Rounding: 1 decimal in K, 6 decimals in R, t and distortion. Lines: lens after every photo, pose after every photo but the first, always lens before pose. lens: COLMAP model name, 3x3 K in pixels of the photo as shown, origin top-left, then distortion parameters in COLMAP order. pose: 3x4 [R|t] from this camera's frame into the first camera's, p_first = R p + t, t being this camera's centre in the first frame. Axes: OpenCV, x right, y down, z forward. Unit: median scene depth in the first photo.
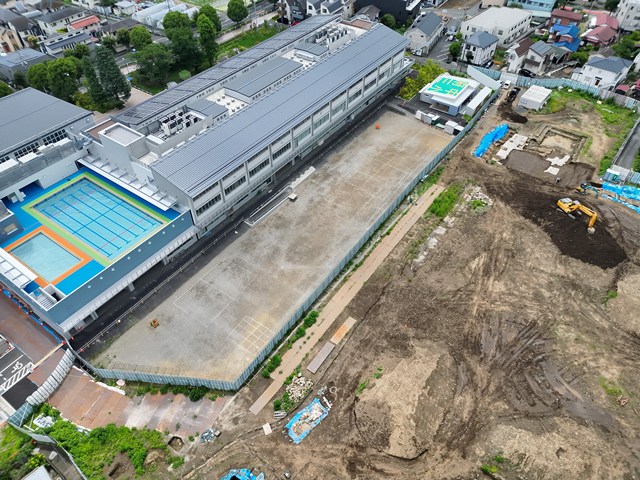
lens RADIAL K [[451.3, 0, 320.0], [0, 451.3, 240.0], [0, 0, 1]] dist [0.068967, -0.062253]
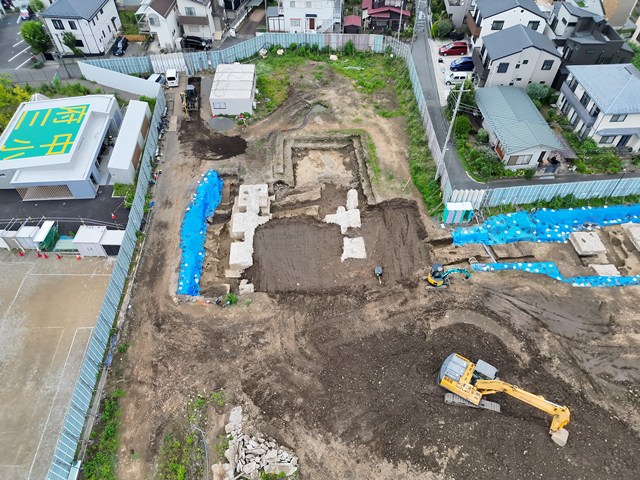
lens RADIAL K [[451.3, 0, 320.0], [0, 451.3, 240.0], [0, 0, 1]] dist [0.068967, -0.062253]
pose [[0.770059, -0.485501, 0.413882, 0.282355], [0.451998, 0.873022, 0.183114, -0.238647], [-0.450230, 0.046065, 0.891724, 0.577161]]
